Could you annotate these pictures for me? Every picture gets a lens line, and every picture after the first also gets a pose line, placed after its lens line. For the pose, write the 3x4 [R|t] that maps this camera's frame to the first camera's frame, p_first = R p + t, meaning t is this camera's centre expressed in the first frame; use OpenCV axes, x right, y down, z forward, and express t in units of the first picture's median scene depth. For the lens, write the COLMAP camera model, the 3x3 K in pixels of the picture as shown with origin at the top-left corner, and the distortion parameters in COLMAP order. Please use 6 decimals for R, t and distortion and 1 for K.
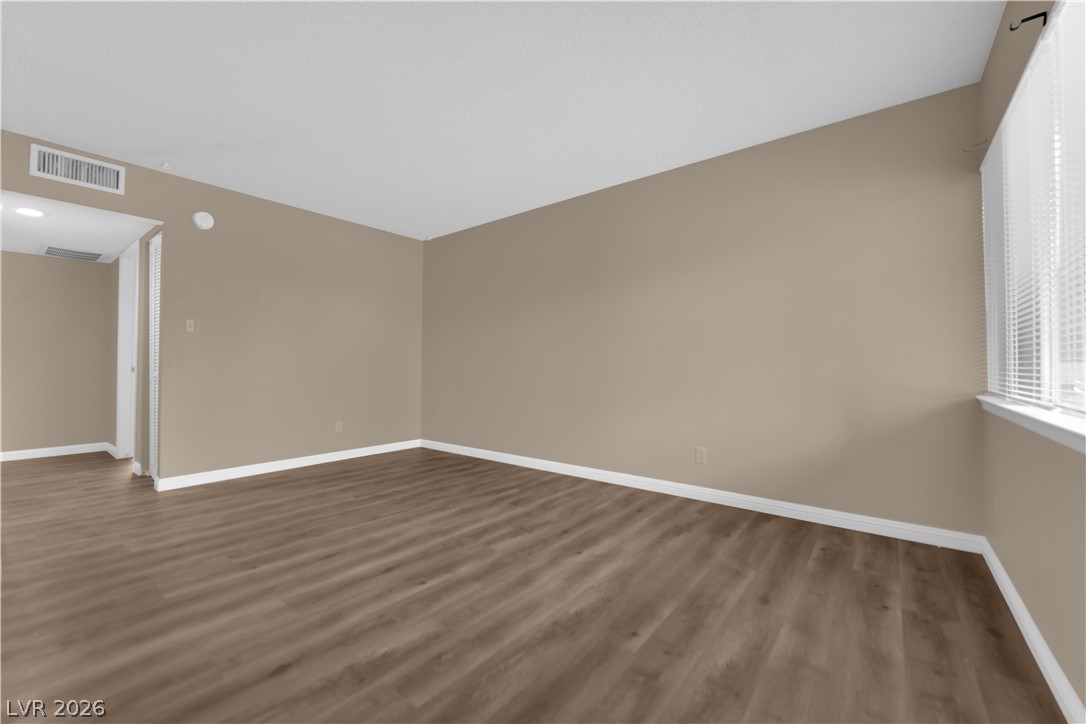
lens RADIAL K [[436.8, 0, 552.7], [0, 436.8, 362.5], [0, 0, 1]] dist [-0.013345, -0.002106]
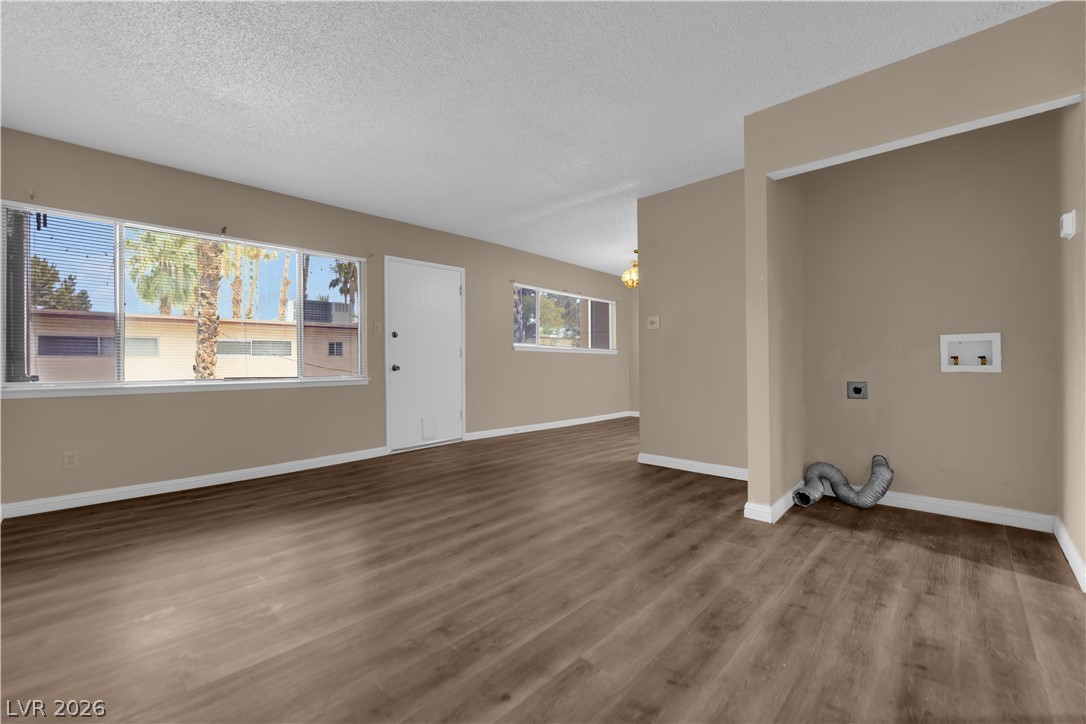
lens RADIAL K [[436.8, 0, 548.9], [0, 436.8, 360.6], [0, 0, 1]] dist [-0.013345, -0.002106]
pose [[-0.994733, 0.004647, 0.102390, -0.770388], [0.003285, 0.999904, -0.013464, 0.021928], [-0.102443, -0.013056, -0.994653, 2.394348]]
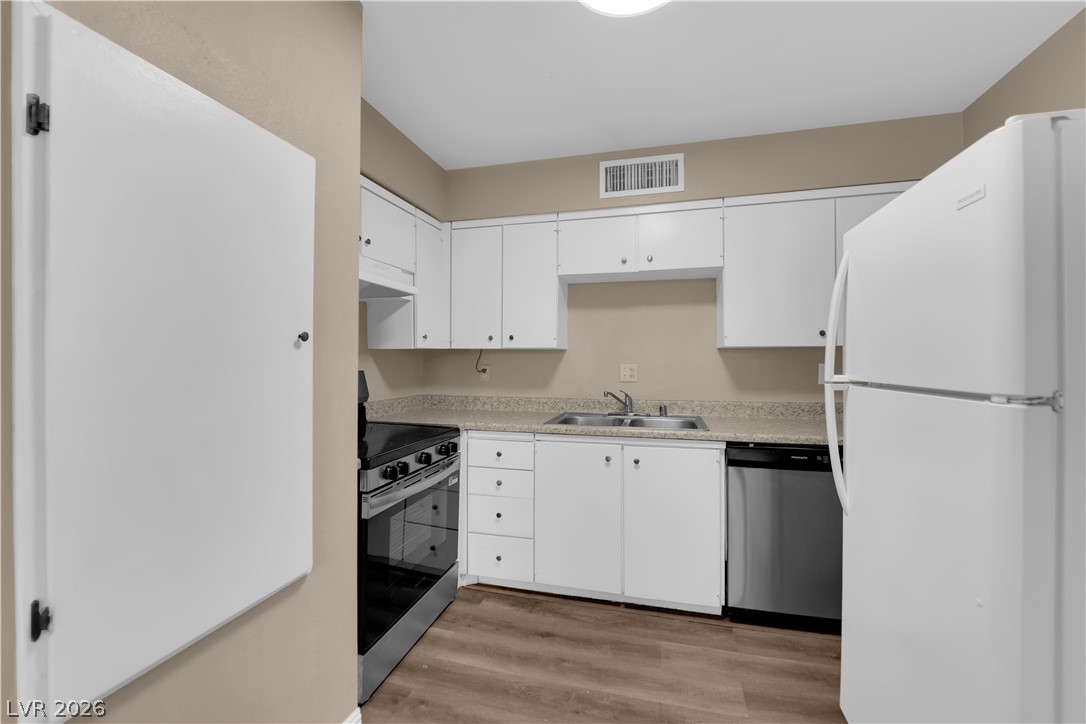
lens RADIAL K [[436.8, 0, 543.1], [0, 436.8, 361.6], [0, 0, 1]] dist [-0.013345, -0.002106]
pose [[0.373396, -0.006602, -0.927648, -0.633805], [0.014932, 0.999888, -0.001105, -0.151093], [0.927552, -0.013439, 0.373453, 0.790578]]
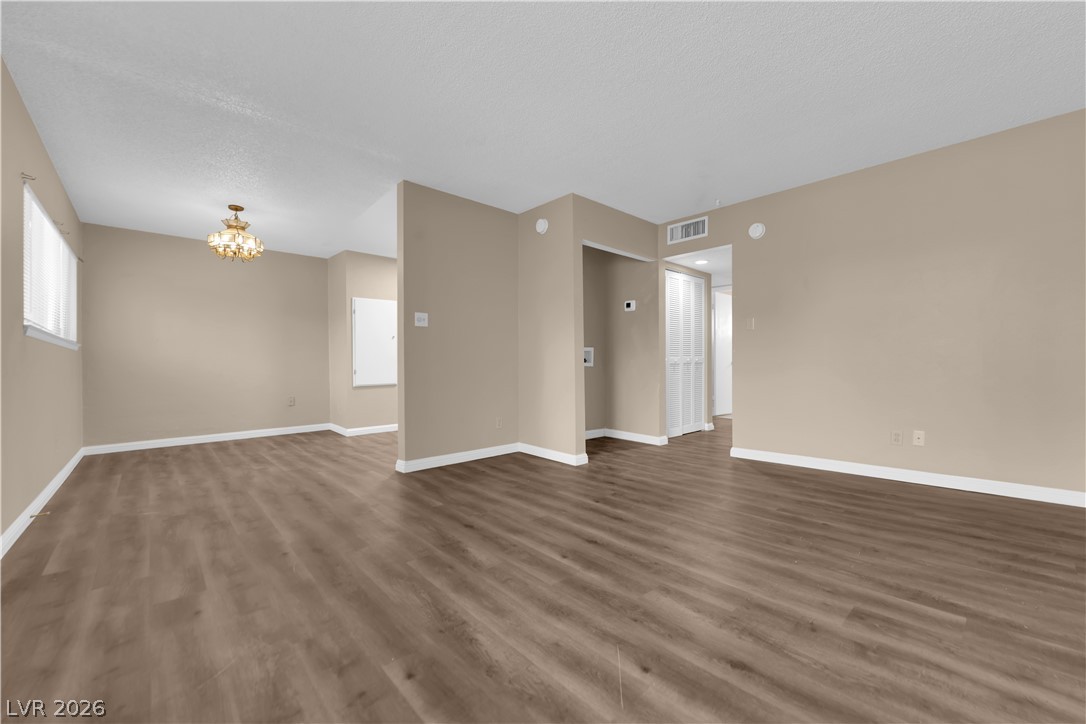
lens RADIAL K [[436.8, 0, 536.1], [0, 436.8, 359.6], [0, 0, 1]] dist [-0.013345, -0.002106]
pose [[-0.187852, -0.006245, -0.982177, 0.793308], [0.018722, 0.999775, -0.009938, 0.024743], [0.982019, -0.020255, -0.187693, 1.157483]]
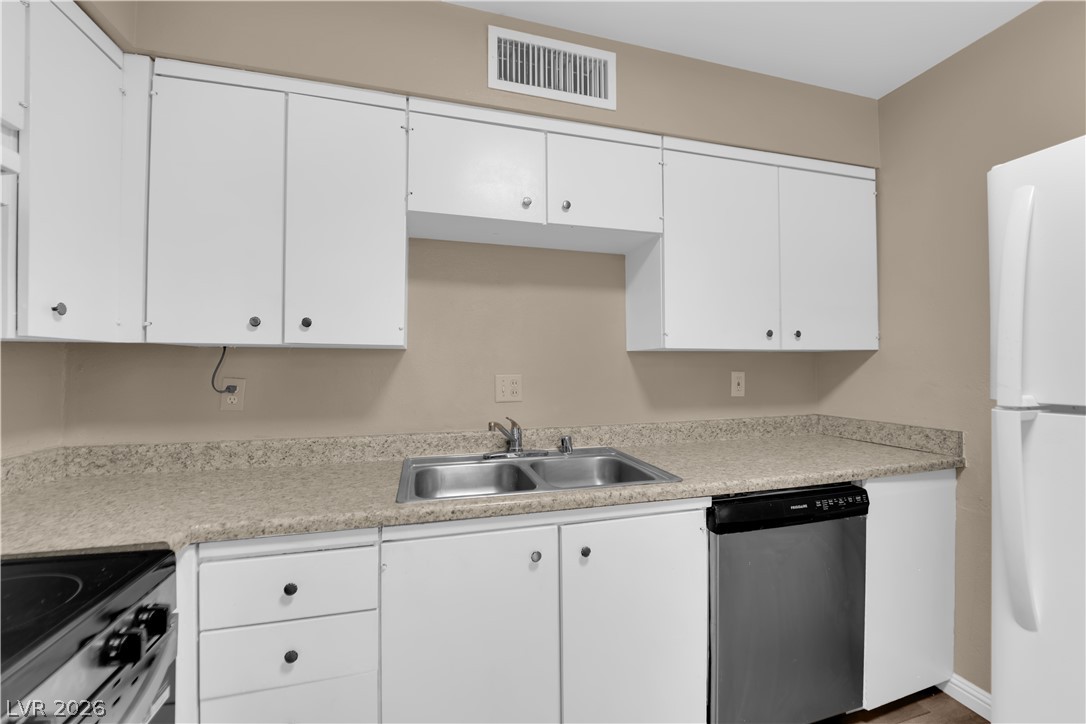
lens RADIAL K [[436.8, 0, 542.4], [0, 436.8, 361.8], [0, 0, 1]] dist [-0.013345, -0.002106]
pose [[0.793505, -0.017230, -0.608320, -1.254418], [0.015995, 0.999844, -0.007455, -0.158332], [0.608354, -0.003814, 0.793657, 0.901964]]
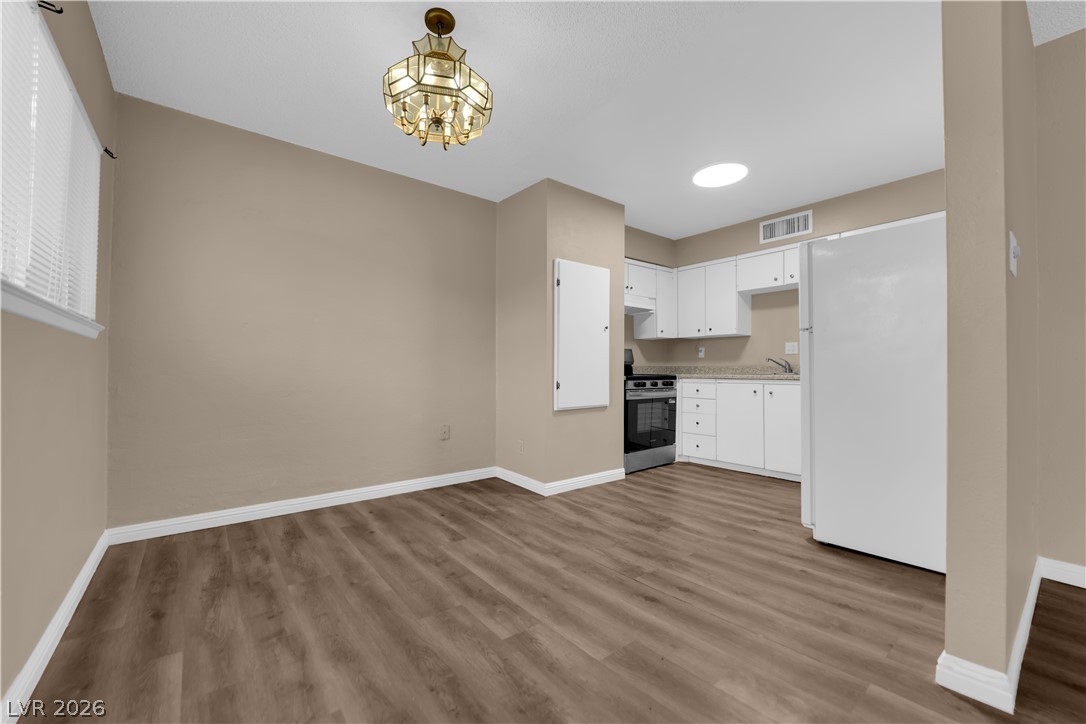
lens RADIAL K [[436.8, 0, 540.9], [0, 436.8, 365.8], [0, 0, 1]] dist [-0.013345, -0.002106]
pose [[-0.253845, -0.021973, -0.966995, 0.623107], [0.010062, 0.999628, -0.025356, 0.023988], [0.967193, -0.016167, -0.253529, 0.914076]]
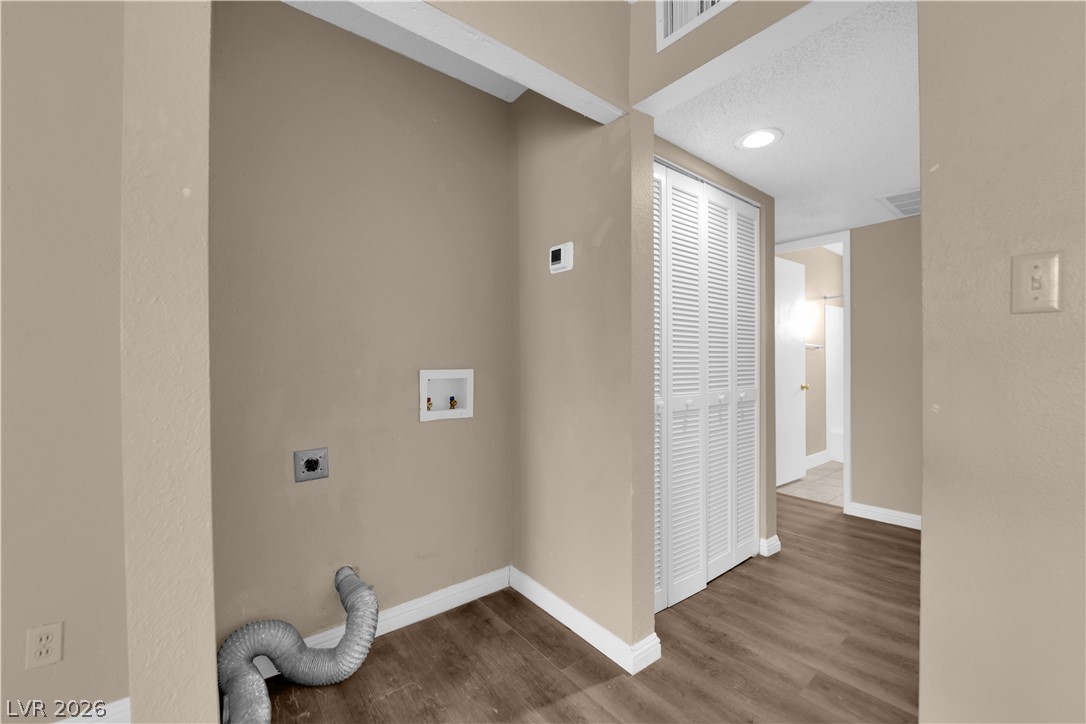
lens RADIAL K [[436.8, 0, 535.2], [0, 436.8, 361.4], [0, 0, 1]] dist [-0.013345, -0.002106]
pose [[-0.246468, -0.007393, -0.969123, -0.969461], [0.017944, 0.999765, -0.012190, -0.075582], [0.968985, -0.020395, -0.246278, 1.409044]]
